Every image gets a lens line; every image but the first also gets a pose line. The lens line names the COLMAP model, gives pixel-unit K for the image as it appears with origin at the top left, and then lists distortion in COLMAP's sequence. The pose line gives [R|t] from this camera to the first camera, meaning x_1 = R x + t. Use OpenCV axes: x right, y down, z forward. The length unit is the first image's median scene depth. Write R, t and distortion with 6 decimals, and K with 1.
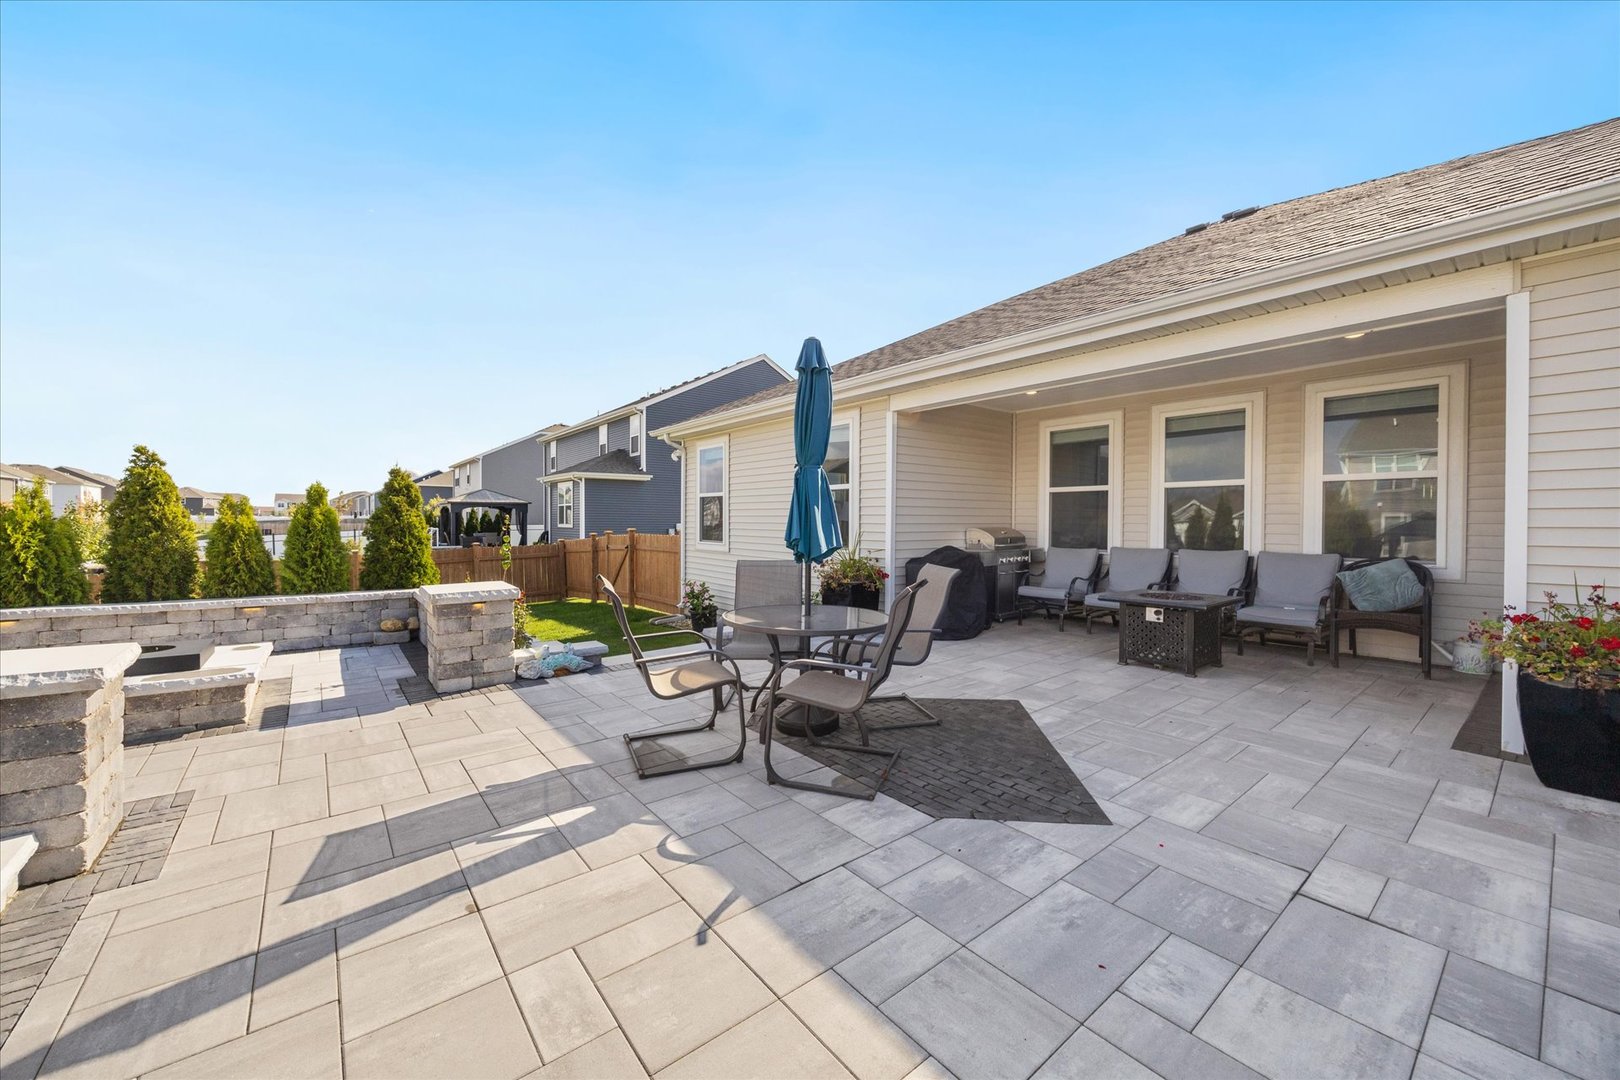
lens RADIAL K [[624.2, 0, 821.0], [0, 624.2, 525.6], [0, 0, 1]] dist [-0.000499, 0.000055]
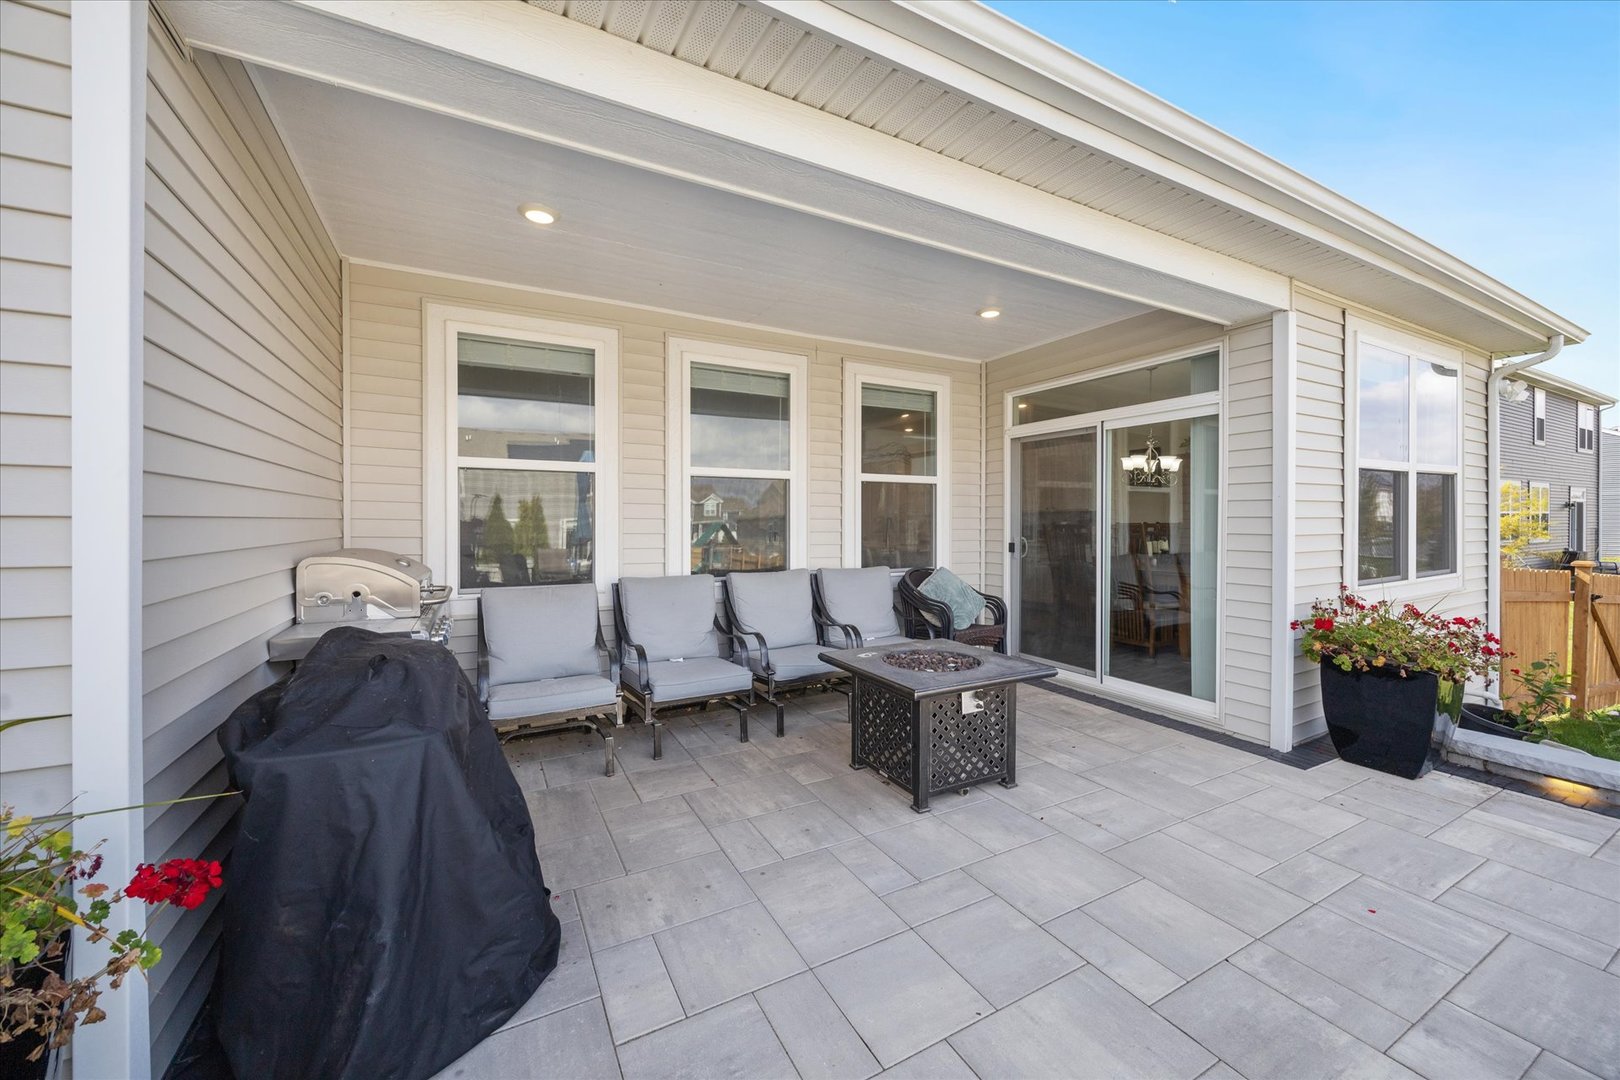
lens RADIAL K [[624.2, 0, 821.0], [0, 624.2, 525.6], [0, 0, 1]] dist [-0.000499, 0.000055]
pose [[0.175725, -0.020925, 0.984217, -0.041166], [0.003781, 0.999781, 0.020581, -0.025324], [-0.984432, 0.000104, 0.175766, 0.840821]]
